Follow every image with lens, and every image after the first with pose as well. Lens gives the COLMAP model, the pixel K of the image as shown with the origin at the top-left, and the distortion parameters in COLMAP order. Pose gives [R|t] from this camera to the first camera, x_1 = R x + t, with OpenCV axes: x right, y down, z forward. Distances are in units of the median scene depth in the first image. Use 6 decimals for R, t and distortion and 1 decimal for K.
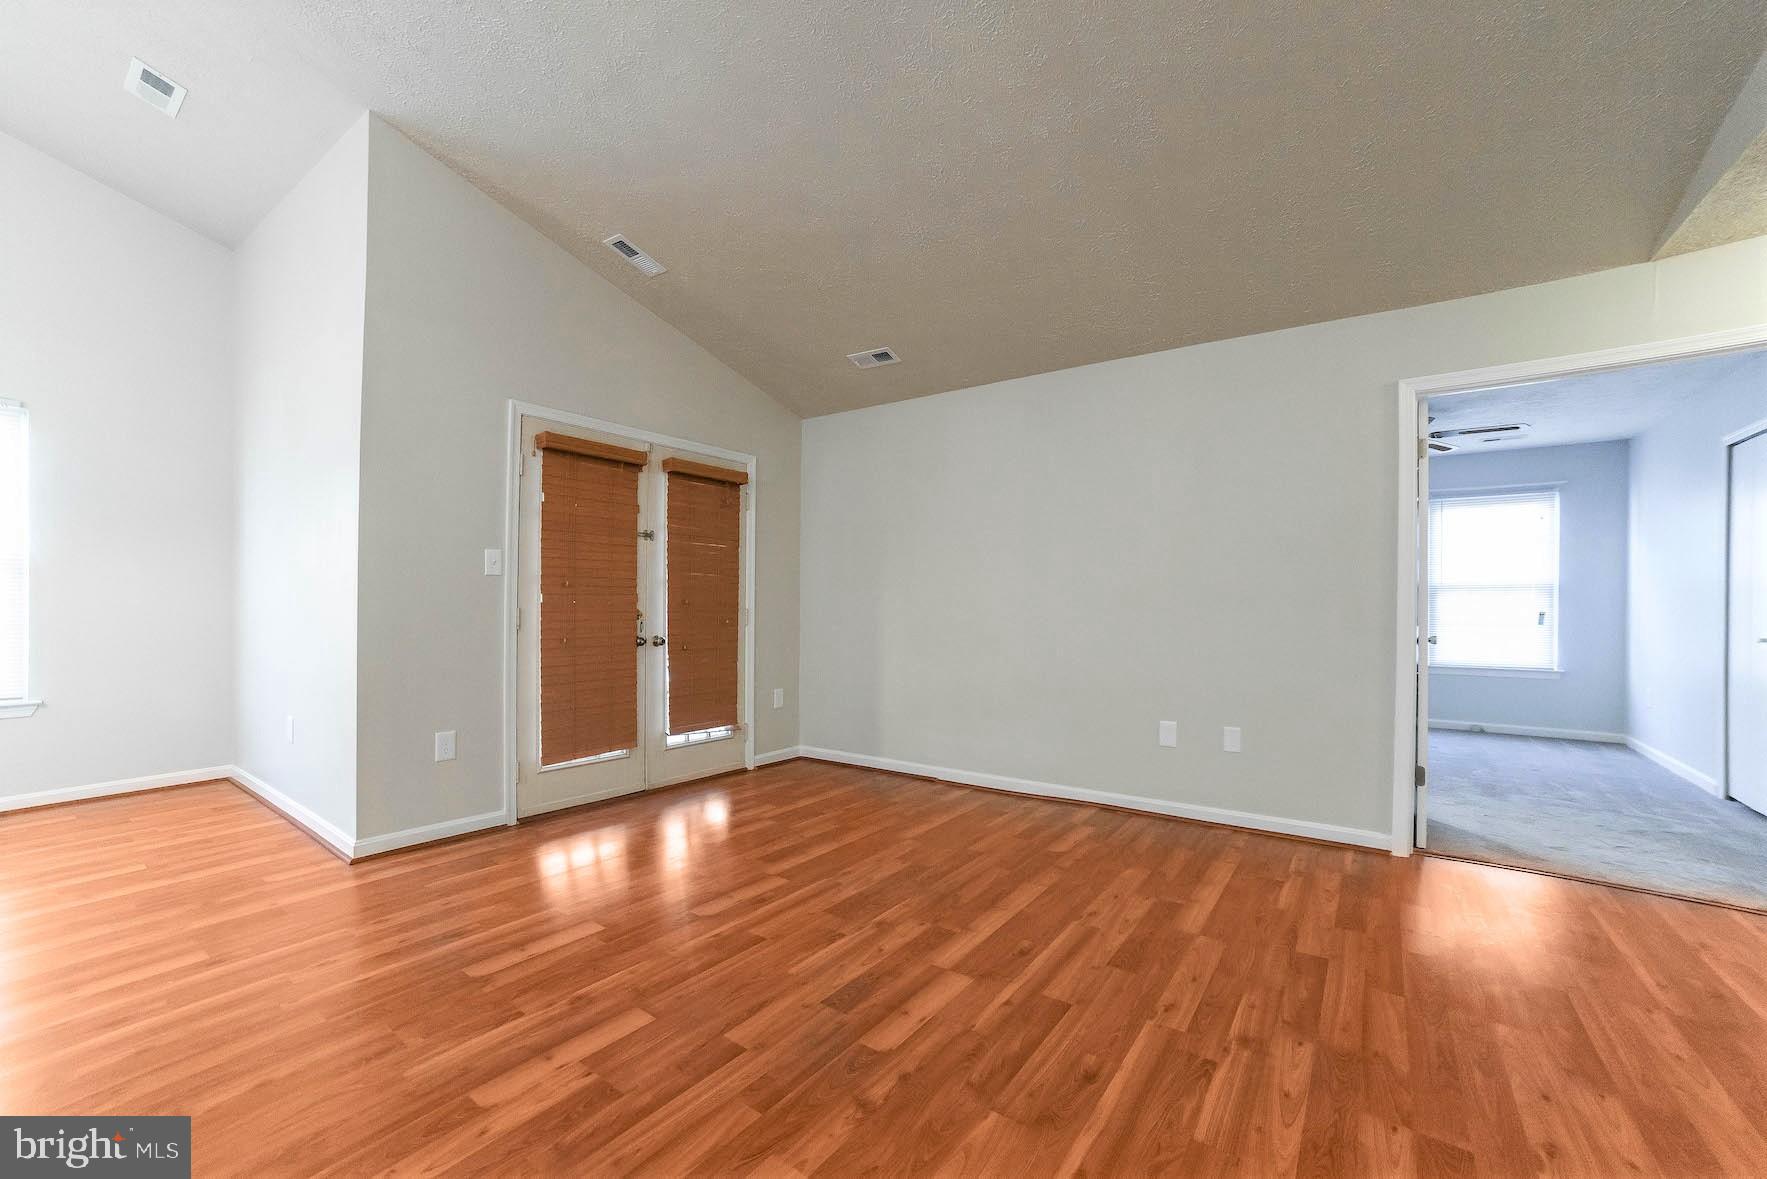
lens RADIAL K [[713.3, 0, 887.8], [0, 713.3, 606.3], [0, 0, 1]] dist [-0.090313, 0.038857]
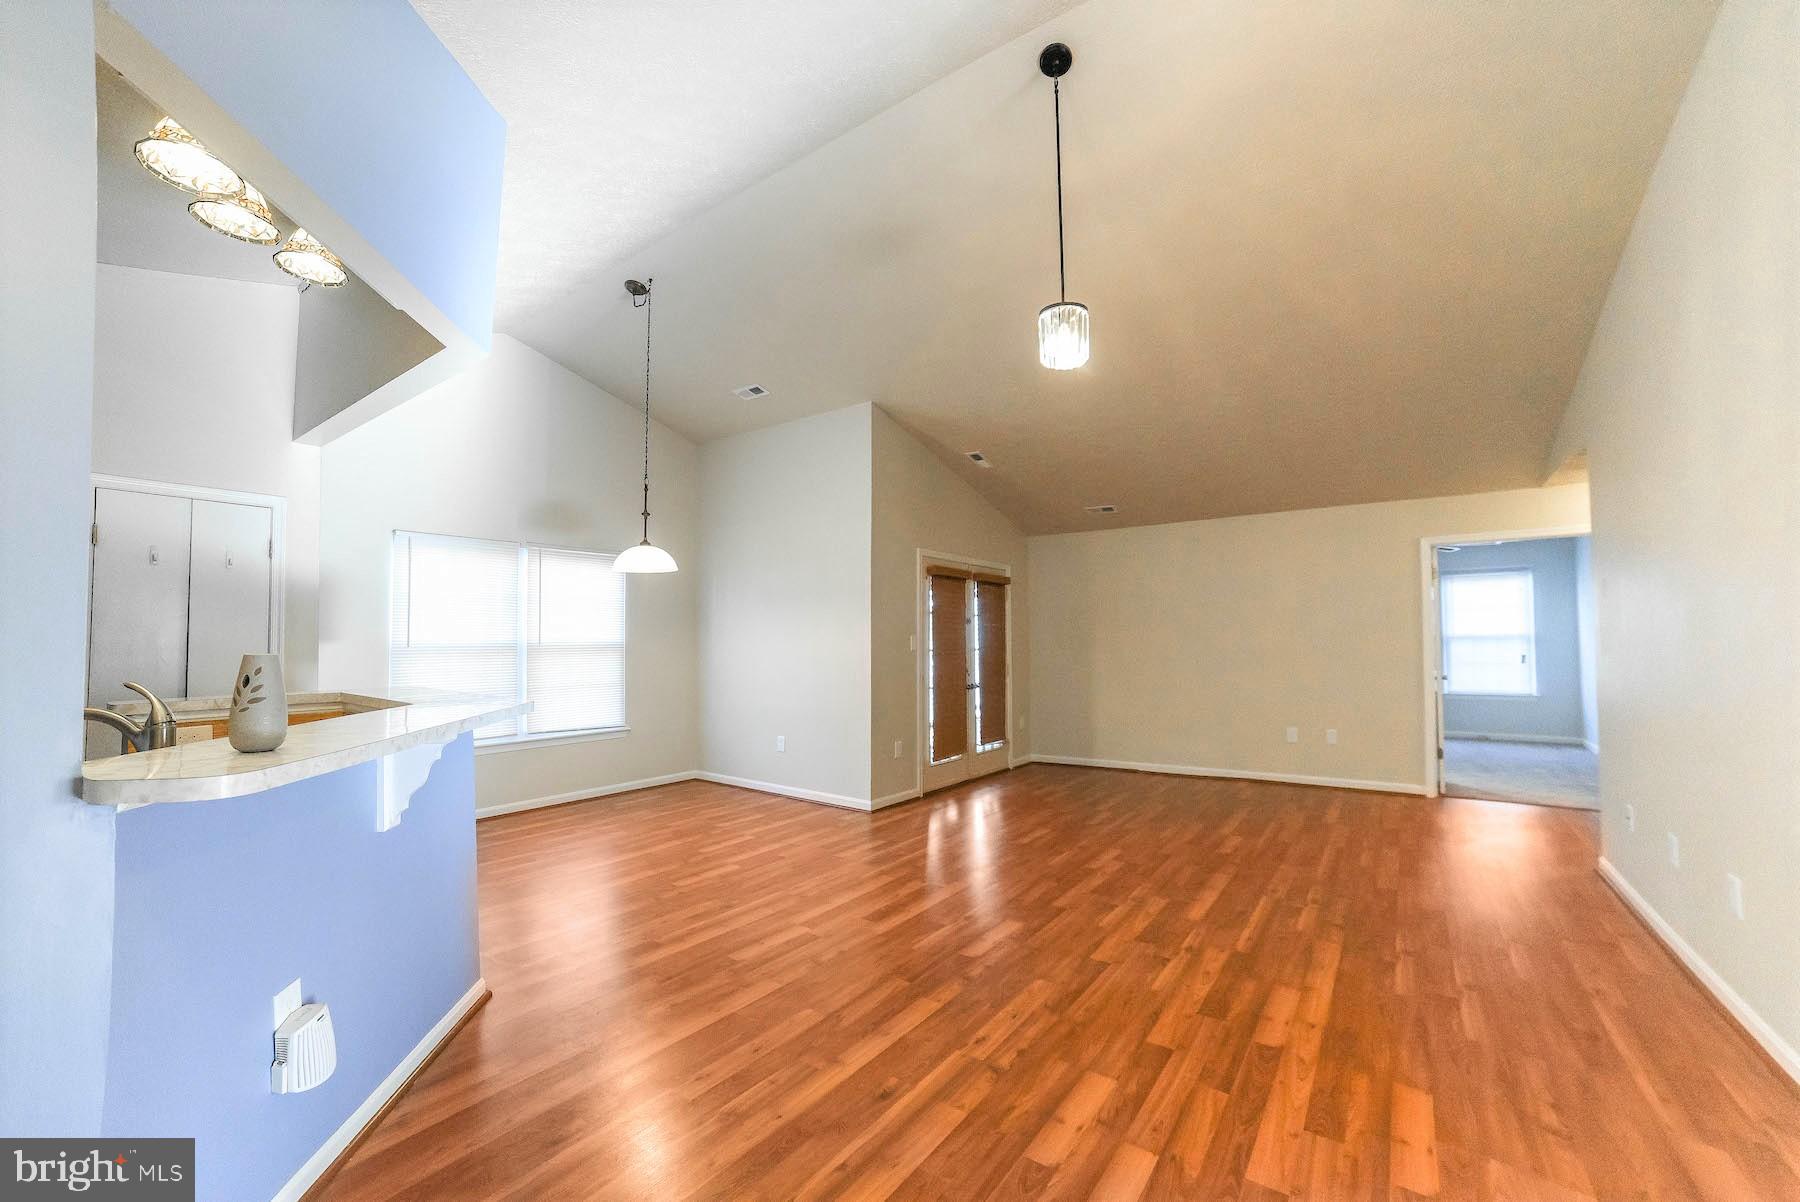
lens RADIAL K [[710.4, 0, 910.3], [0, 710.4, 619.1], [0, 0, 1]] dist [-0.084156, 0.039208]
pose [[0.999883, -0.015253, -0.001009, -0.481763], [0.015207, 0.999254, -0.035490, -0.050838], [0.001550, 0.035470, 0.999370, -0.644344]]
